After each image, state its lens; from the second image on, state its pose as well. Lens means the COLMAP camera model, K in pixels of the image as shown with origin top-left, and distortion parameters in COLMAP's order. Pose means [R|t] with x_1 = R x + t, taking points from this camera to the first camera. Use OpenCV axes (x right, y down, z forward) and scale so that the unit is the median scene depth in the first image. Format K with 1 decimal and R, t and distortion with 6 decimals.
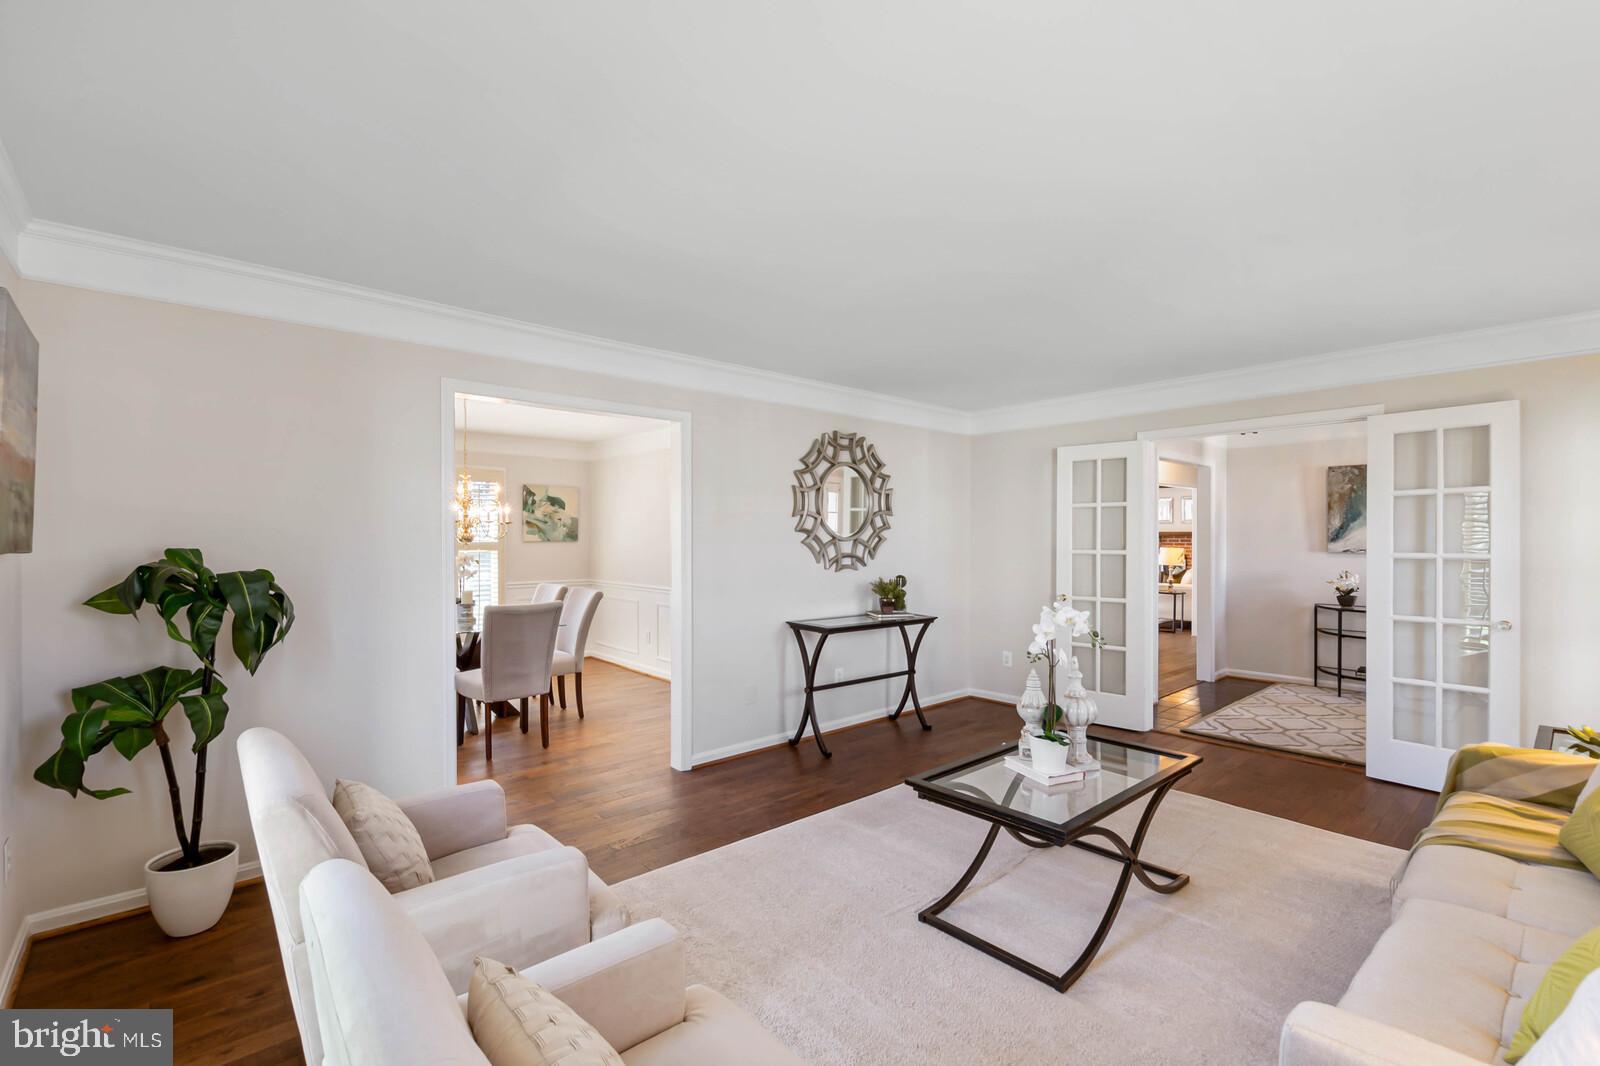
lens RADIAL K [[701.0, 0, 794.6], [0, 701.0, 540.9], [0, 0, 1]] dist [-0.008673, 0.000916]
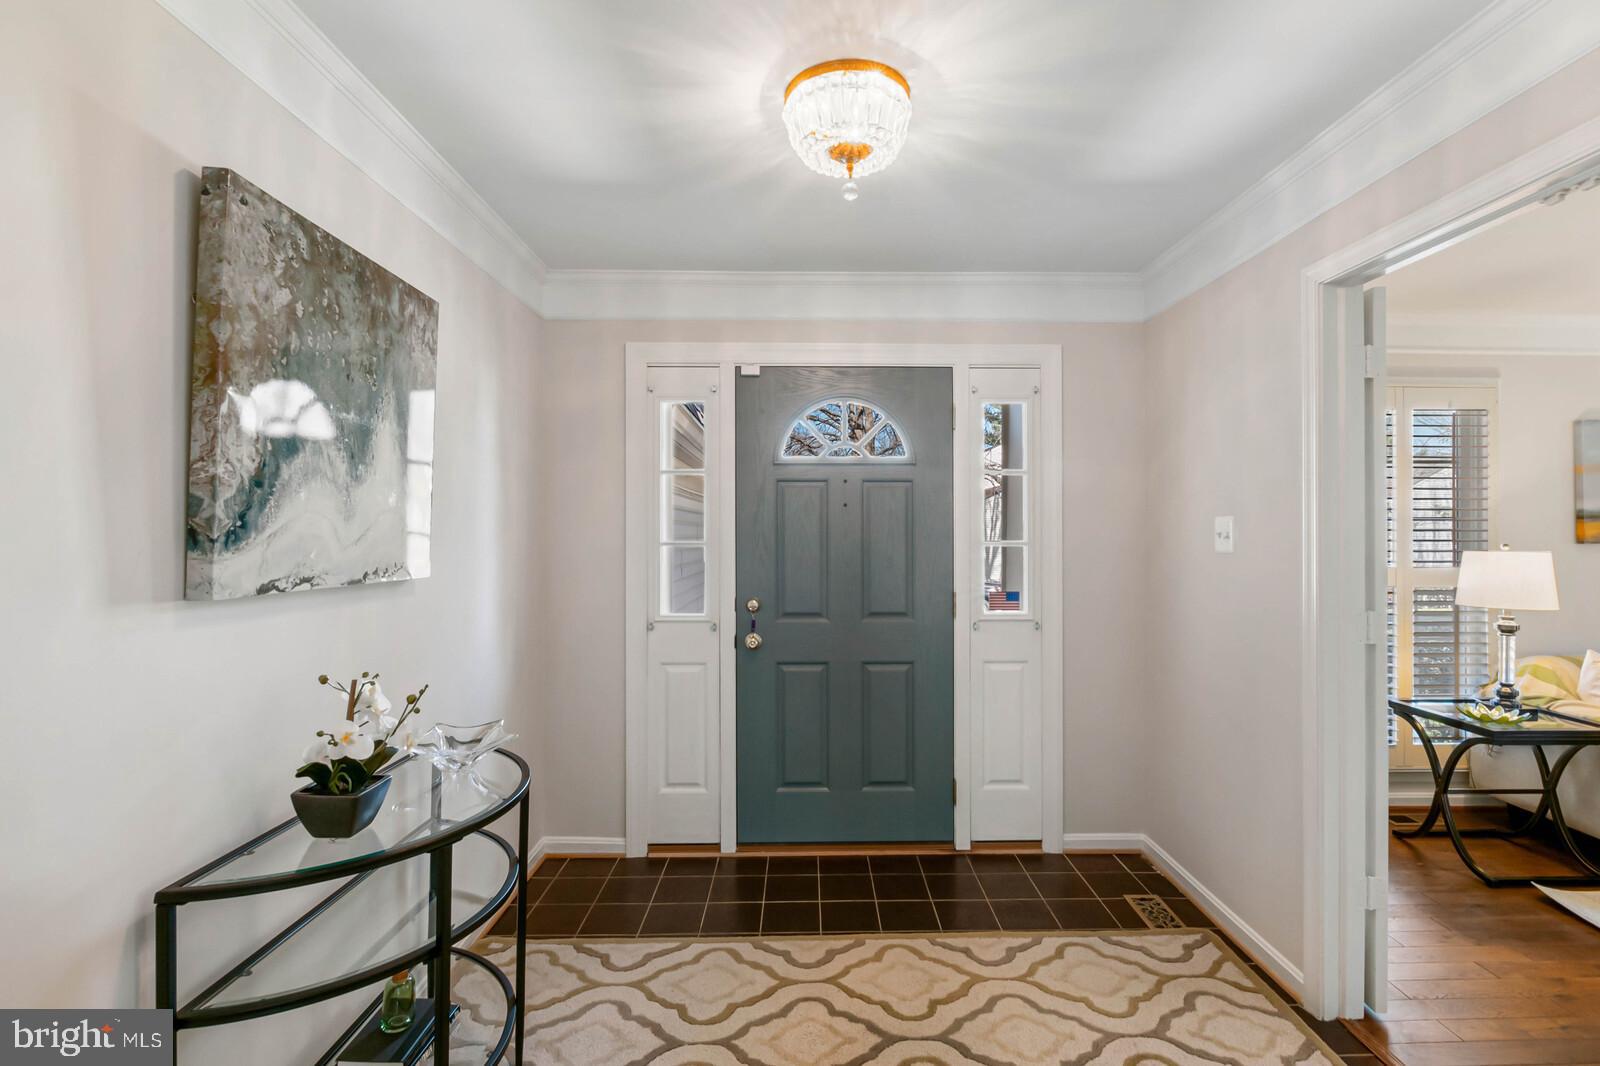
lens RADIAL K [[738.8, 0, 803.1], [0, 738.8, 532.5], [0, 0, 1]] dist [-0.001804, -0.000228]
pose [[-0.746215, -0.005665, 0.665681, 0.507389], [0.003882, 0.999910, 0.012861, -0.005084], [-0.665693, 0.012181, -0.746126, 1.058828]]
